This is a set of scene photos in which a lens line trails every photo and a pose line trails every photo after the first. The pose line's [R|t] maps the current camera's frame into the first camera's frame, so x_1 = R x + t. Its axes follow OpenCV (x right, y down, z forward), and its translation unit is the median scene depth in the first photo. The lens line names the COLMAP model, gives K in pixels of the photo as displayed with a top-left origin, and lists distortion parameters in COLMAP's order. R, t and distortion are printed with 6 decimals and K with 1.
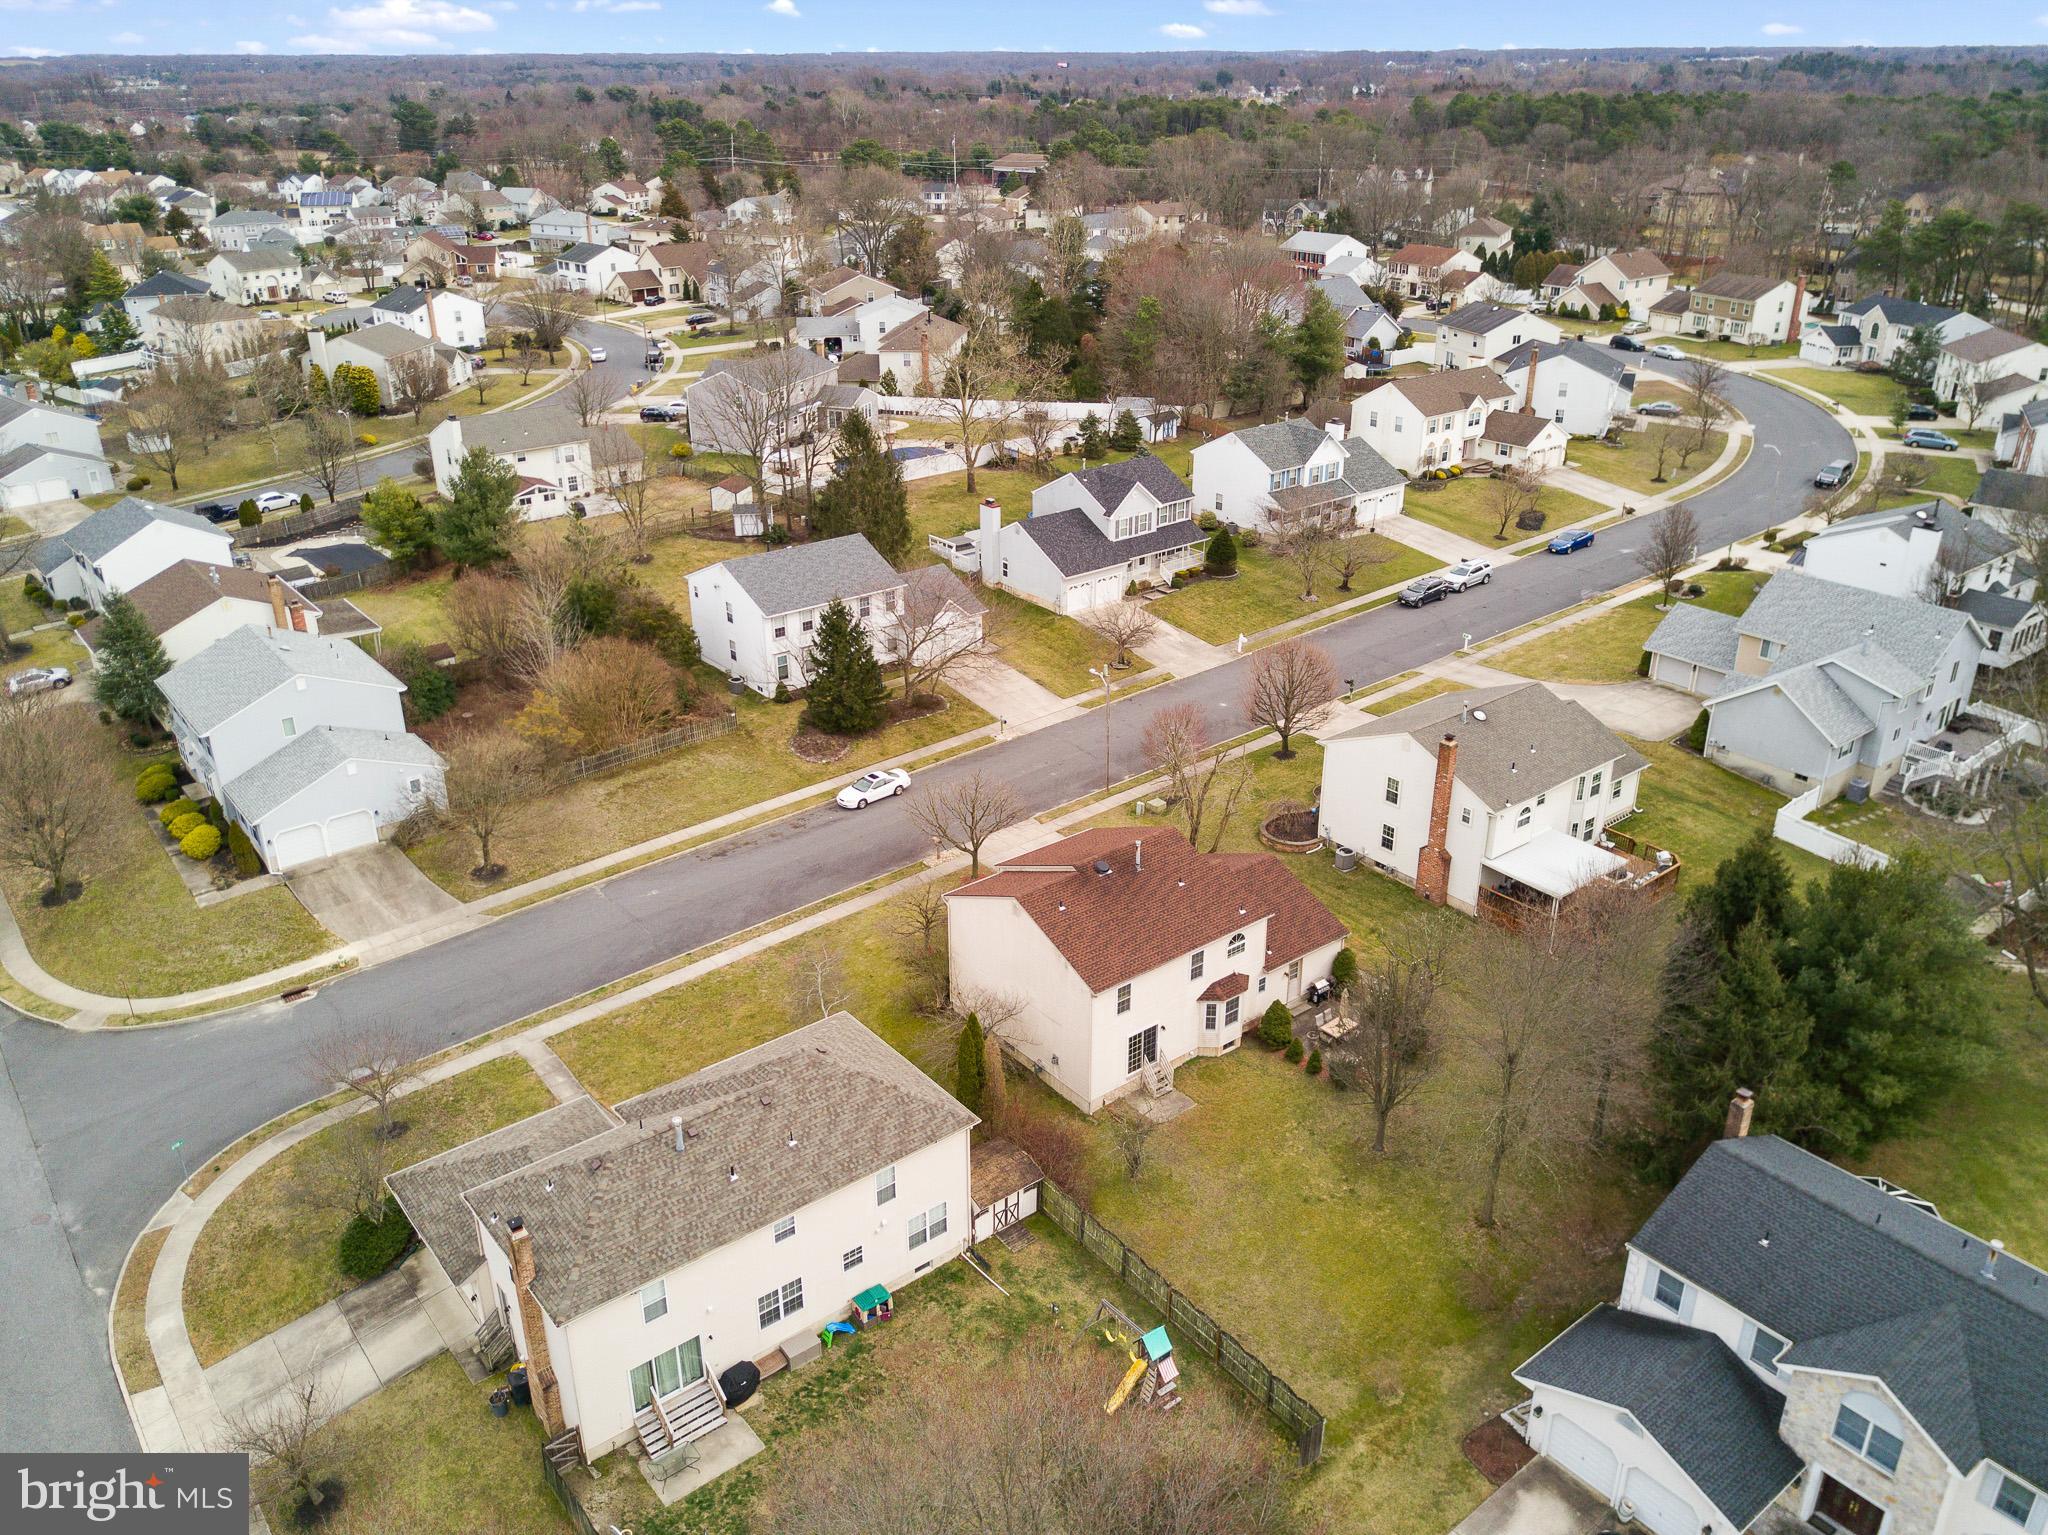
lens RADIAL K [[1595.1, 0, 1014.6], [0, 1595.1, 678.0], [0, 0, 1]] dist [-0.006513, -0.000297]
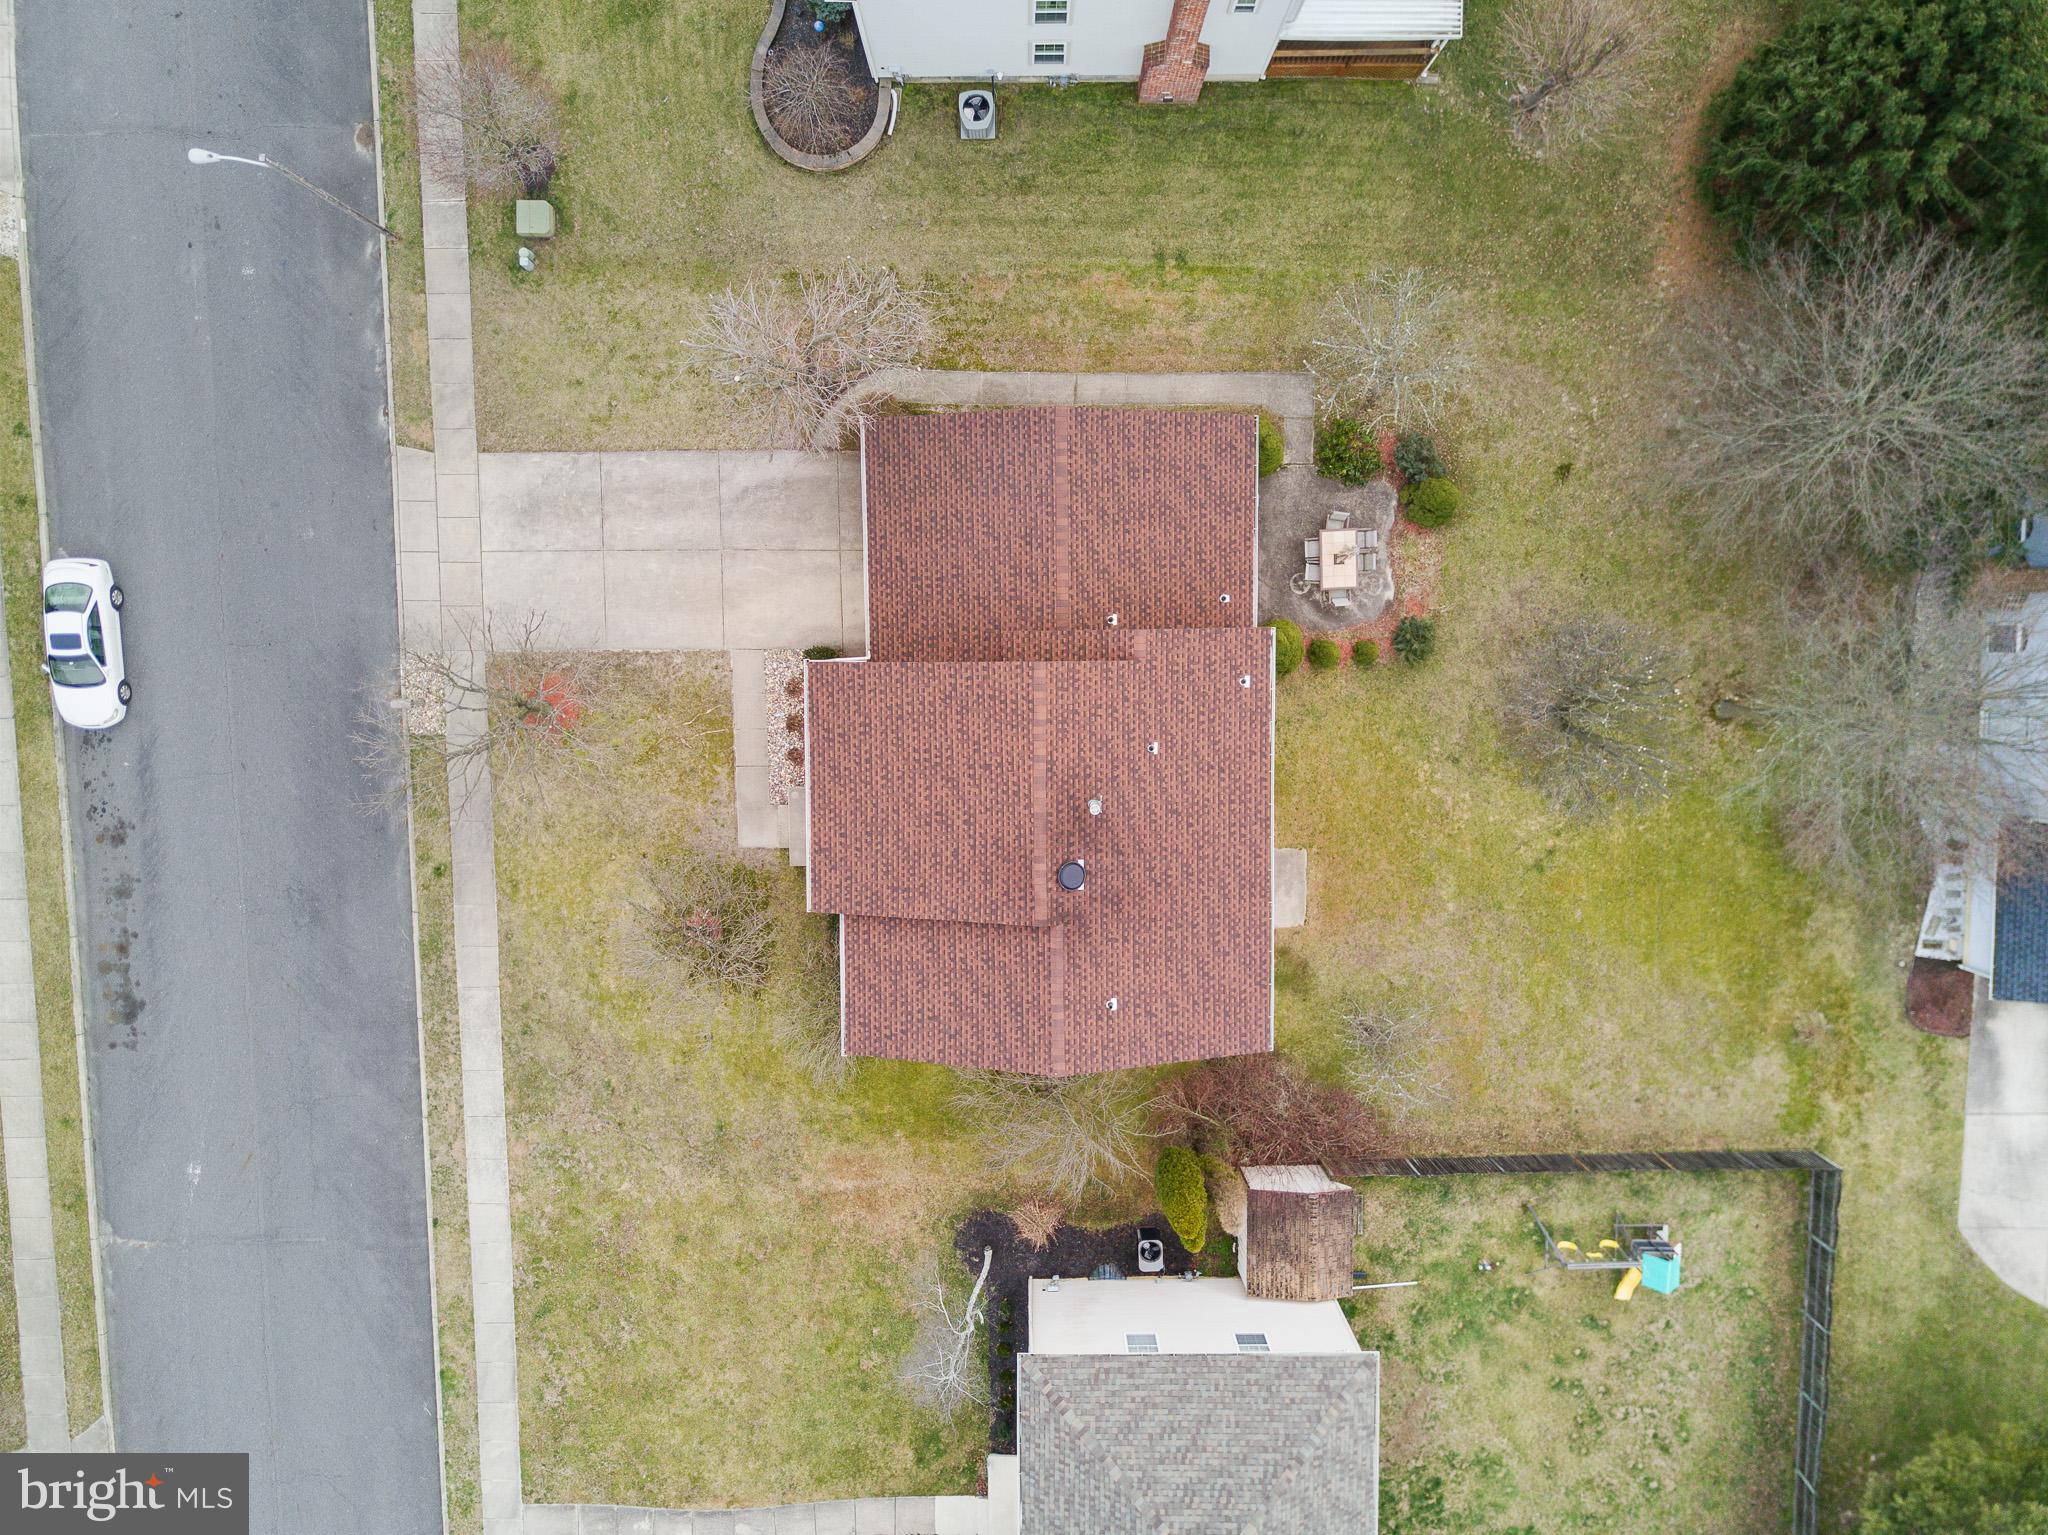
lens RADIAL K [[1575.4, 0, 1019.6], [0, 1575.4, 755.7], [0, 0, 1]] dist [0.009865, -0.009199]
pose [[0.615609, -0.786017, -0.056597, 0.082224], [0.284683, 0.154845, 0.946033, -0.299983], [-0.734834, -0.598499, 0.319090, 0.681882]]
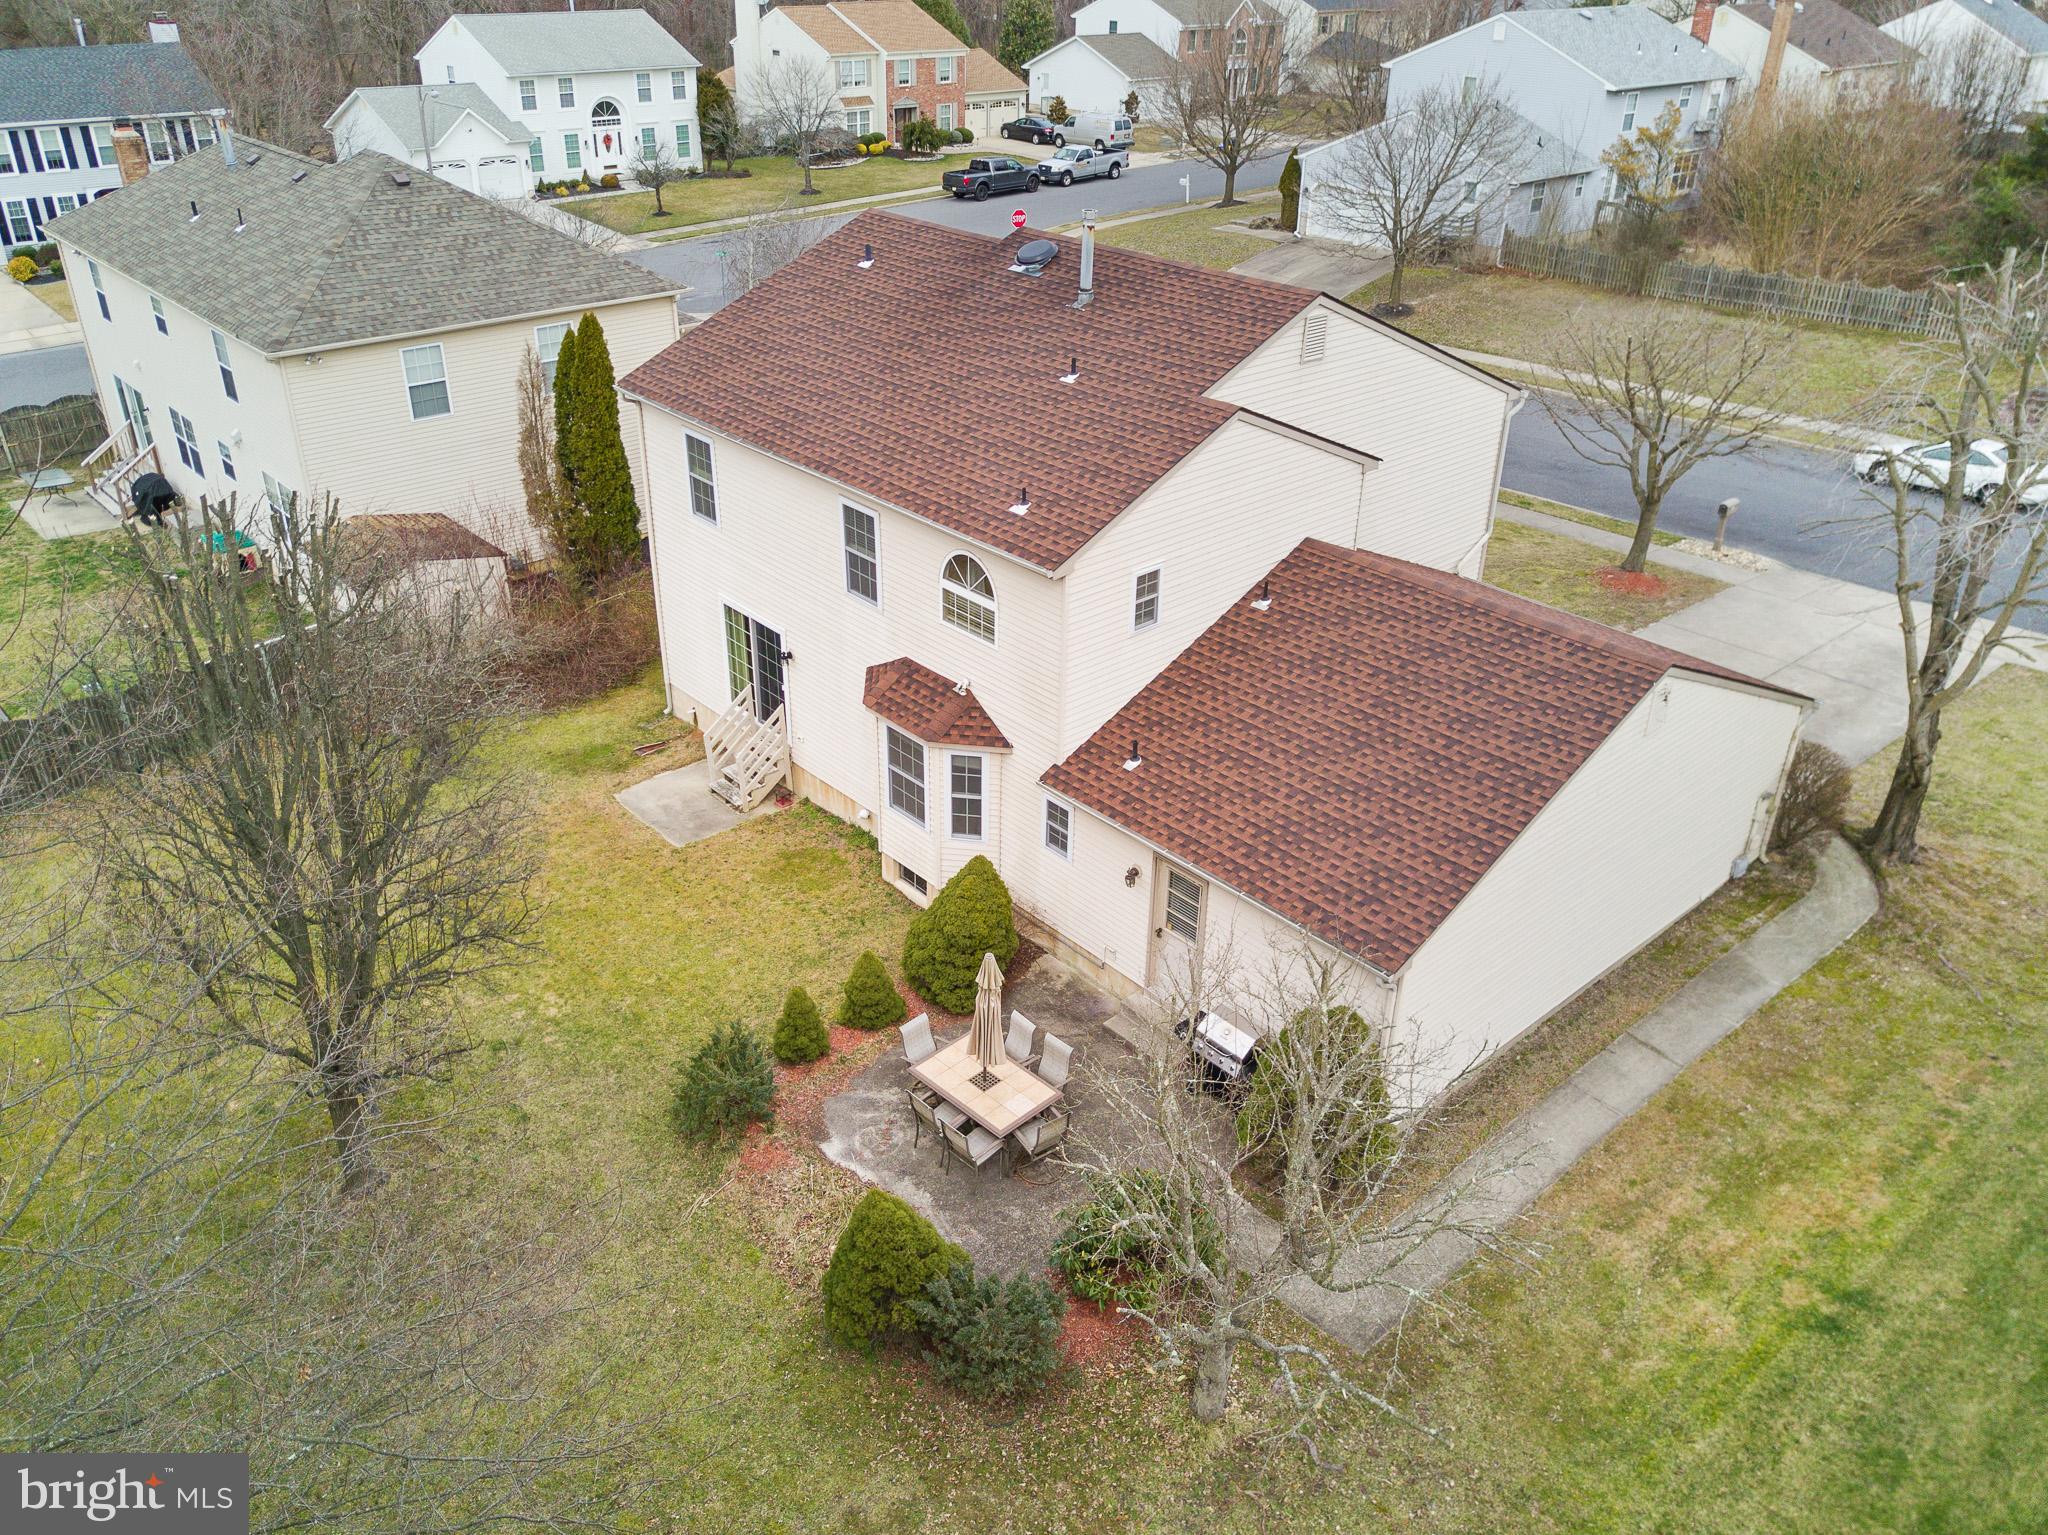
lens RADIAL K [[1575.4, 0, 1019.6], [0, 1575.4, 755.7], [0, 0, 1]] dist [0.009865, -0.009199]
pose [[0.061760, 0.483666, -0.873071, 0.323930], [-0.374563, 0.822039, 0.428899, 0.048031], [0.925142, 0.300532, 0.231932, 0.742810]]
